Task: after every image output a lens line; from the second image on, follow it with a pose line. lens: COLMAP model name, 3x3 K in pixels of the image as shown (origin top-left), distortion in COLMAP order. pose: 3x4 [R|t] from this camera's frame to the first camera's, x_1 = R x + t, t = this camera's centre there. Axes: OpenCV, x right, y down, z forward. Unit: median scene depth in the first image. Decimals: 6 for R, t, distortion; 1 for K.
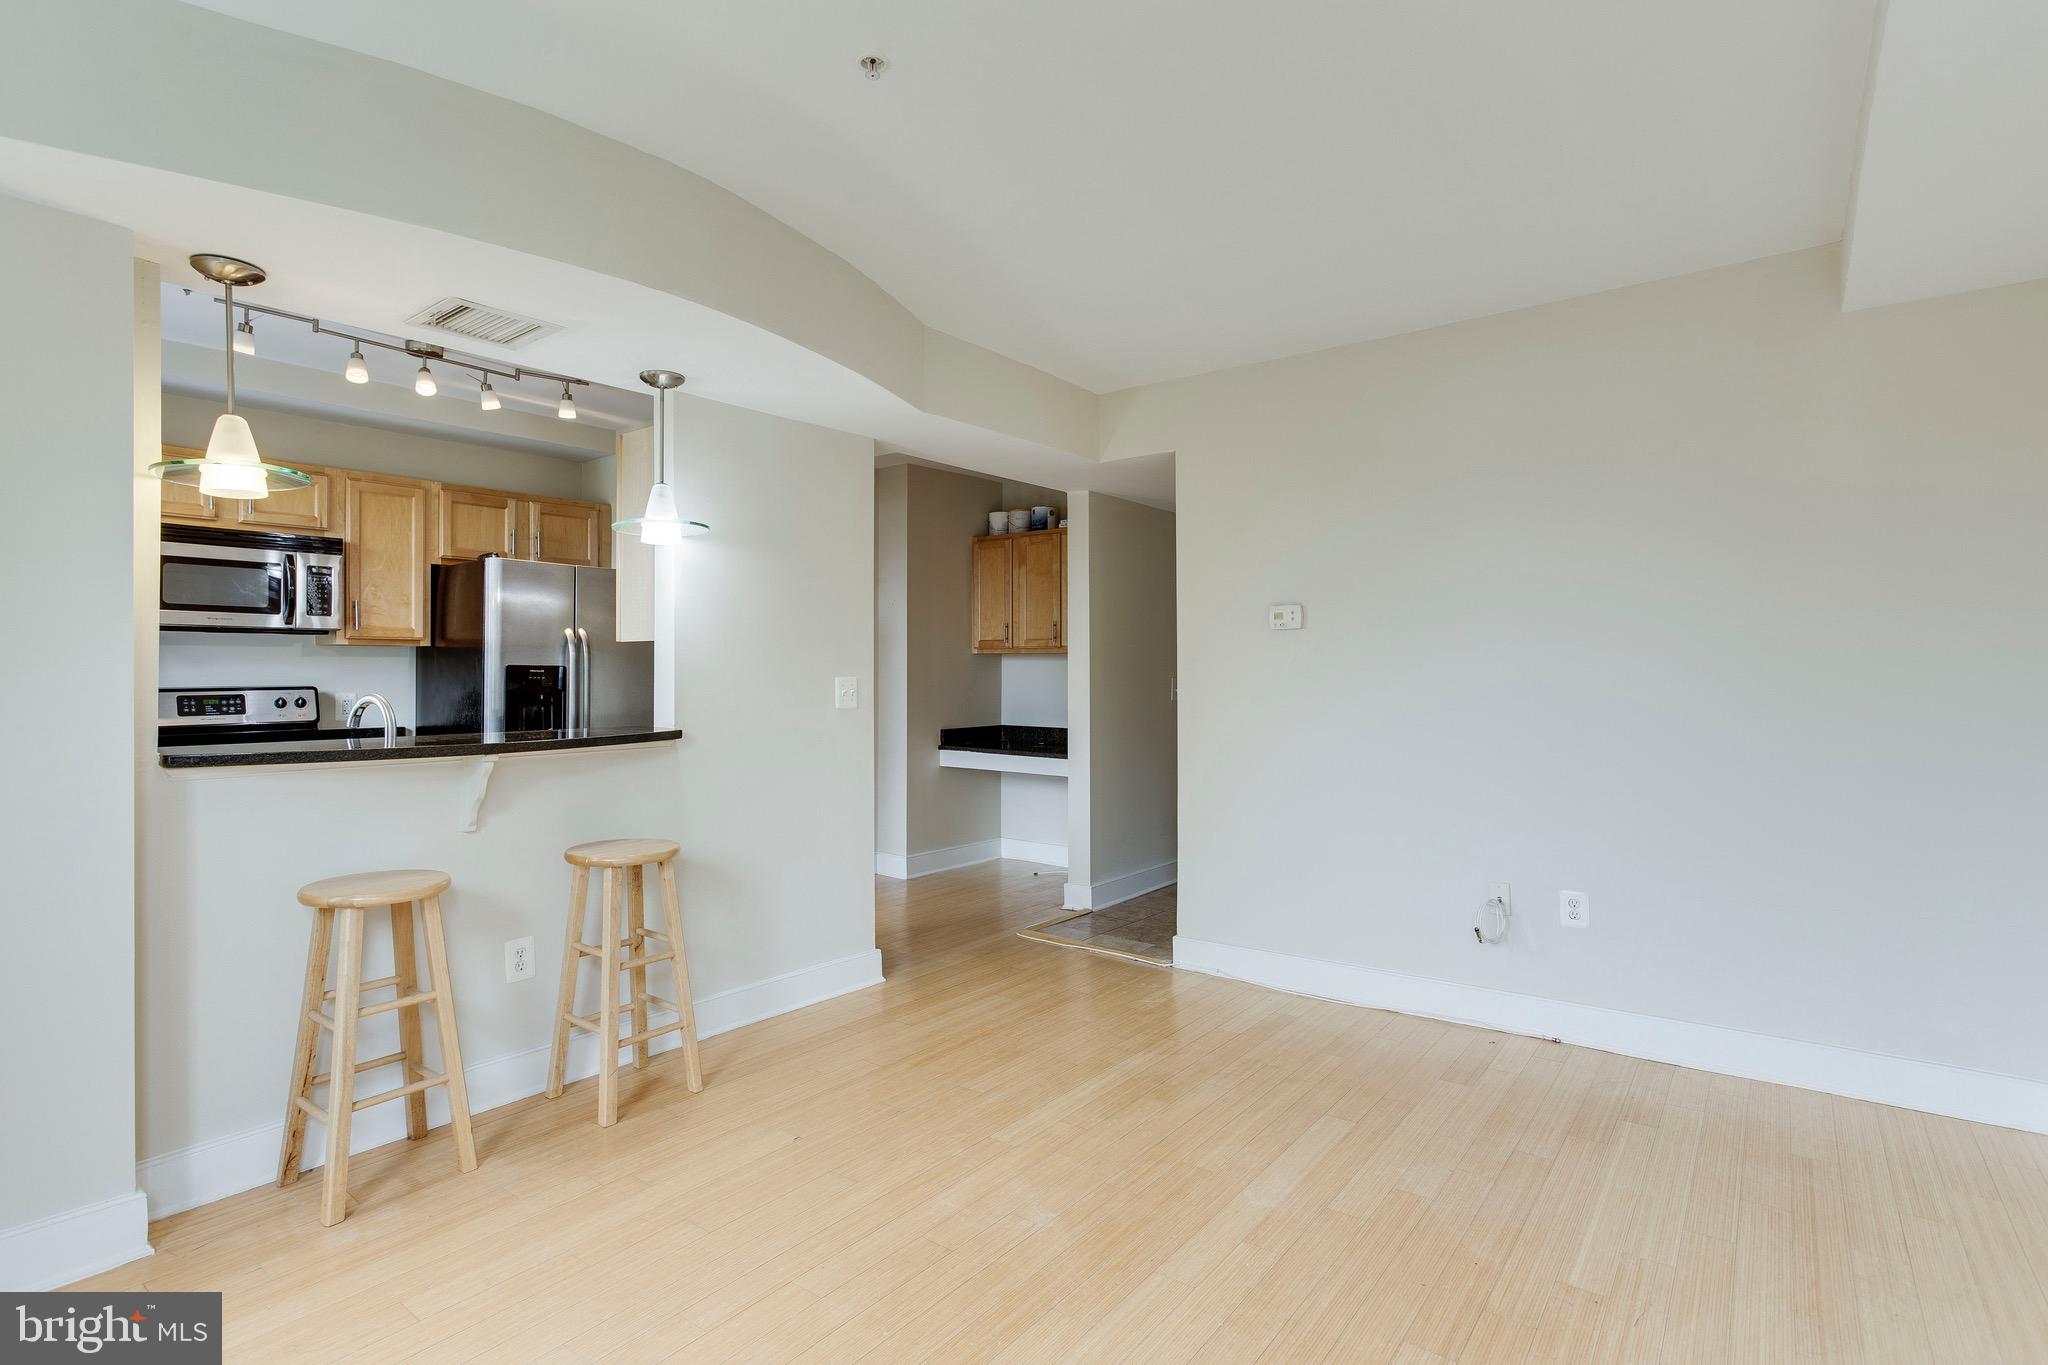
lens RADIAL K [[995.9, 0, 1016.6], [0, 995.9, 664.7], [0, 0, 1]] dist [-0.034304, 0.022983]
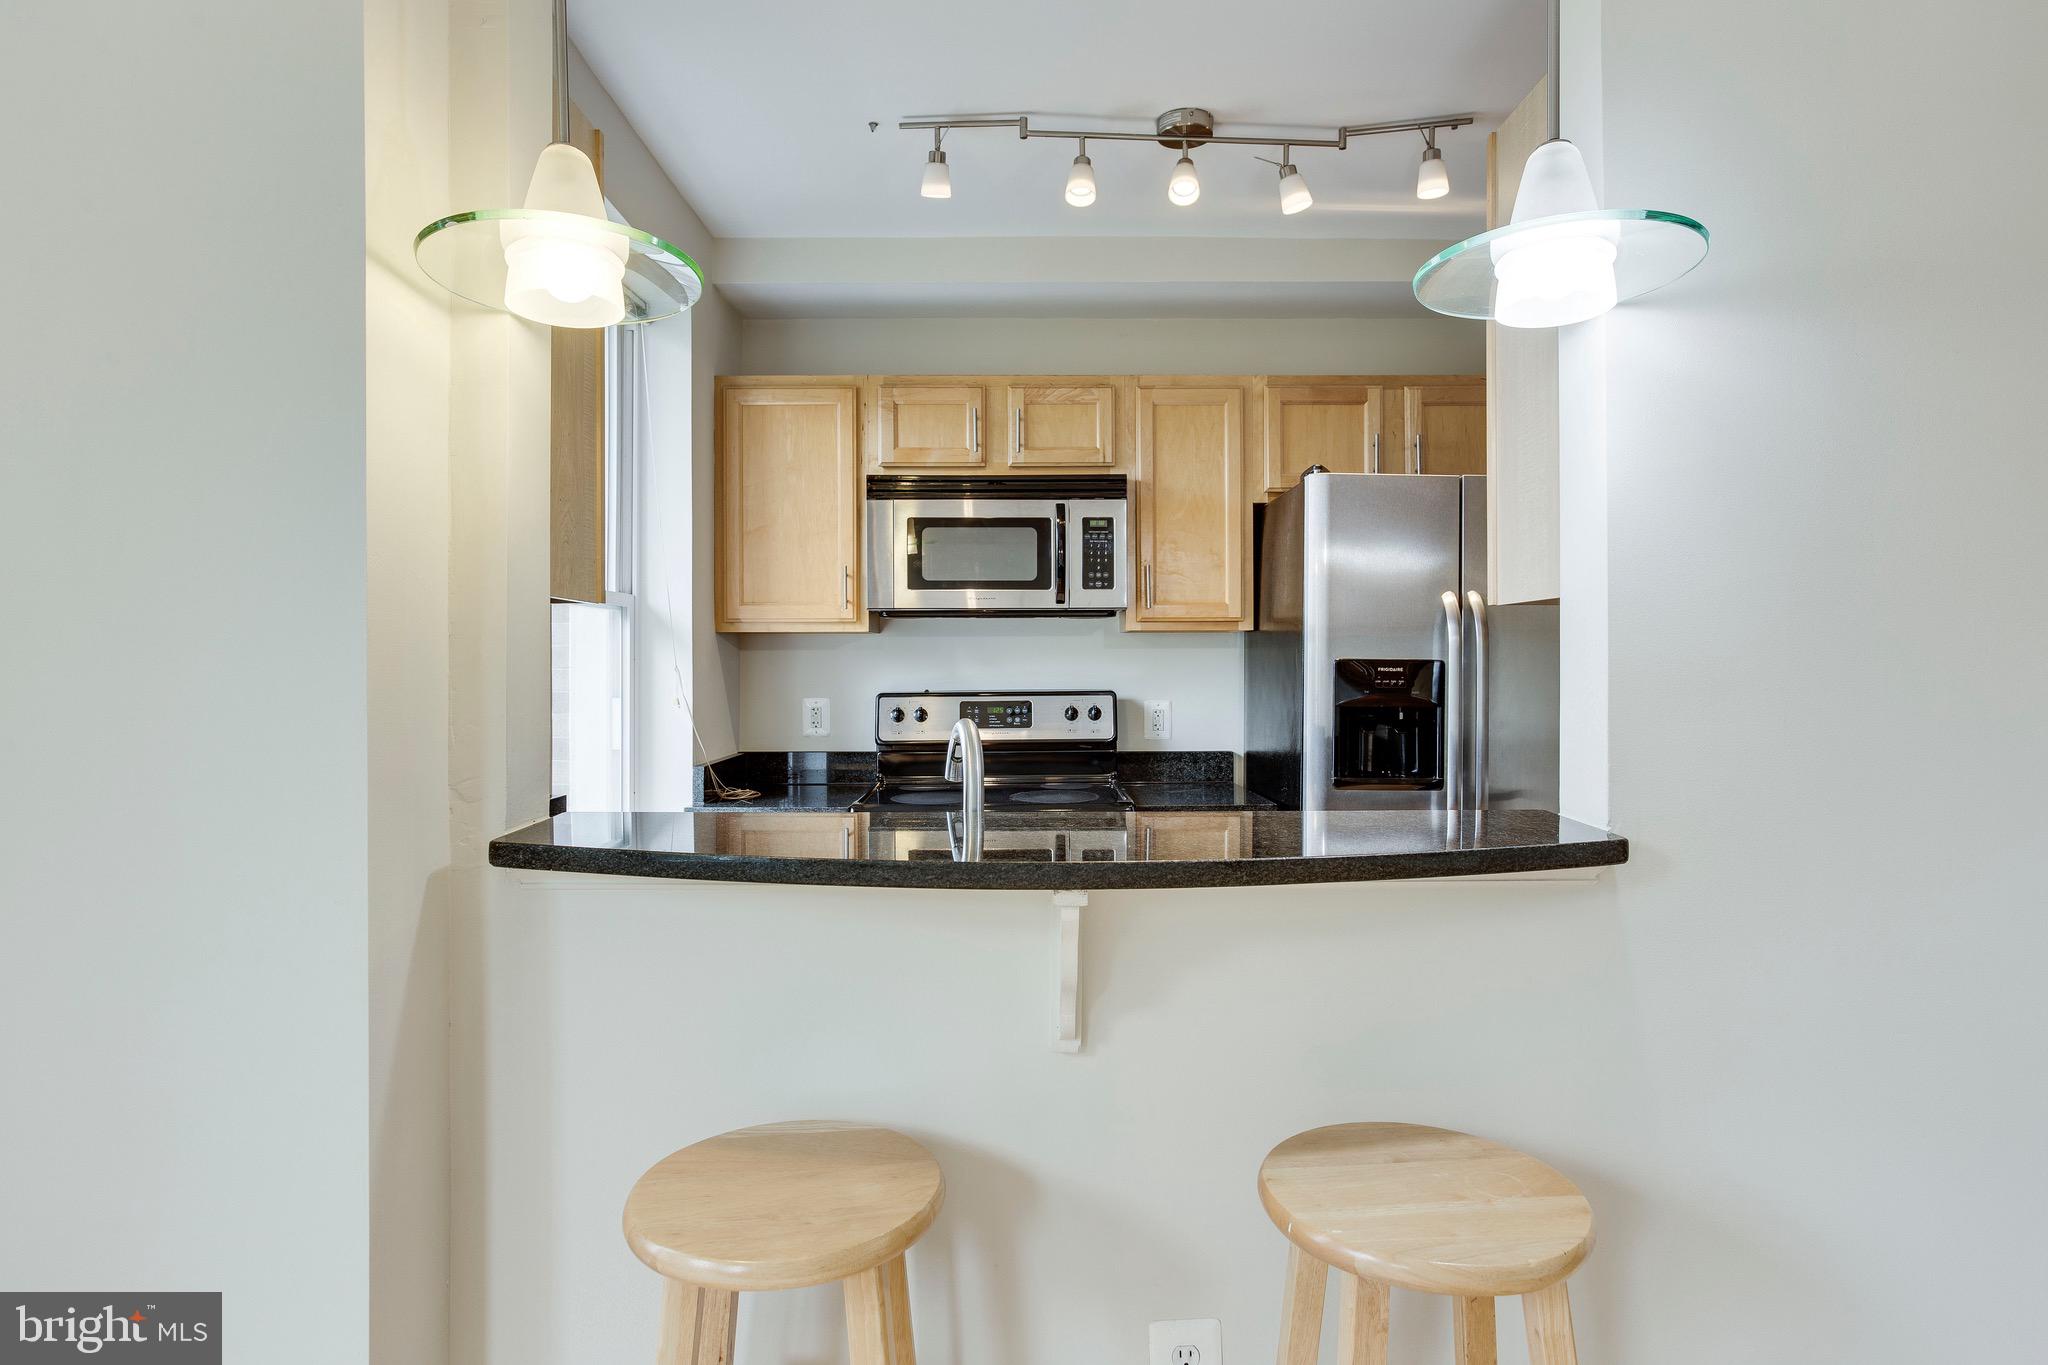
lens RADIAL K [[1111.9, 0, 1026.9], [0, 1111.9, 664.8], [0, 0, 1]] dist [-0.016202, 0.000139]
pose [[0.625870, -0.002449, -0.779924, -0.129625], [0.006453, 0.999977, 0.002038, 0.001147], [0.779901, -0.006308, 0.625871, 0.465022]]
